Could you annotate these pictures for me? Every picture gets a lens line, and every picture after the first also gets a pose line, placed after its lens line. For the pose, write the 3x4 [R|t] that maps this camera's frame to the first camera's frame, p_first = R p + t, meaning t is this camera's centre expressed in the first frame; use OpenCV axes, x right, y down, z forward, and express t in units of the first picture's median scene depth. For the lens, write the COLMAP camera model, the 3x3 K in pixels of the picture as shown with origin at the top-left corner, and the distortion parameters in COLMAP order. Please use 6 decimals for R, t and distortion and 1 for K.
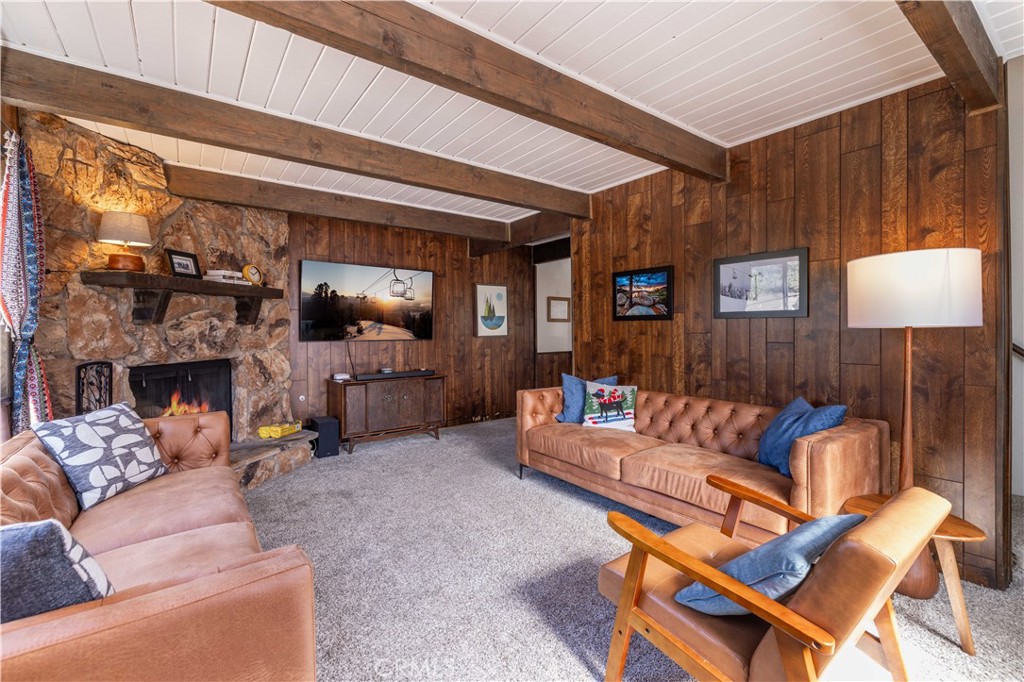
lens RADIAL K [[441.8, 0, 508.9], [0, 441.8, 332.3], [0, 0, 1]] dist [-0.010550, -0.000364]
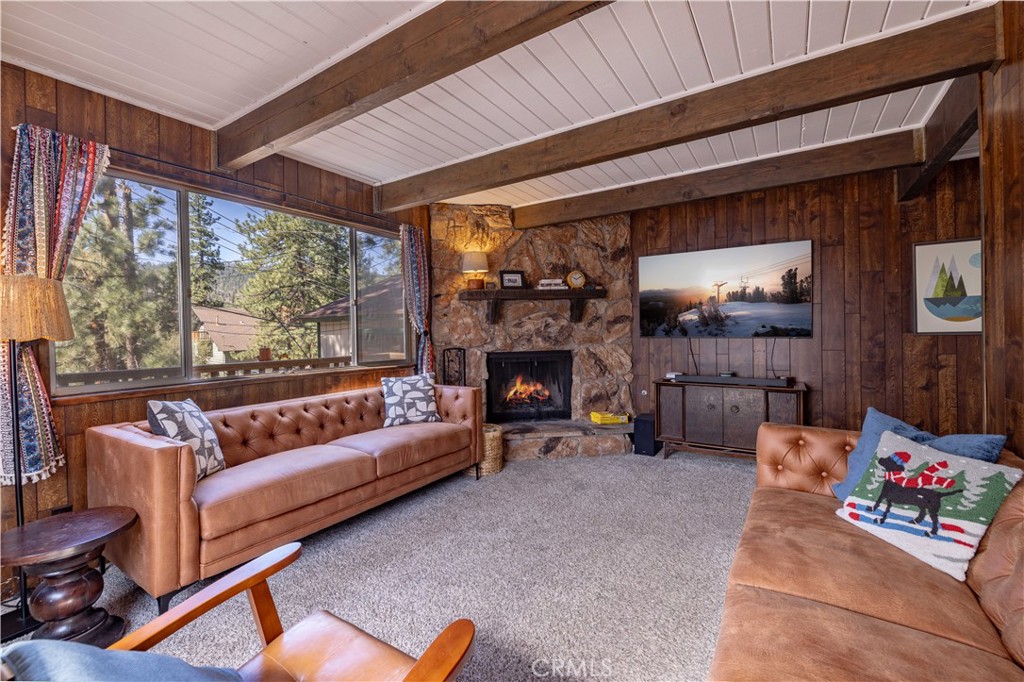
lens RADIAL K [[441.8, 0, 510.5], [0, 441.8, 336.5], [0, 0, 1]] dist [-0.010550, -0.000364]
pose [[0.328661, 0.013402, -0.944353, 0.502751], [0.008318, 0.999819, 0.017084, -0.000852], [0.944411, -0.013470, 0.328491, 0.482161]]
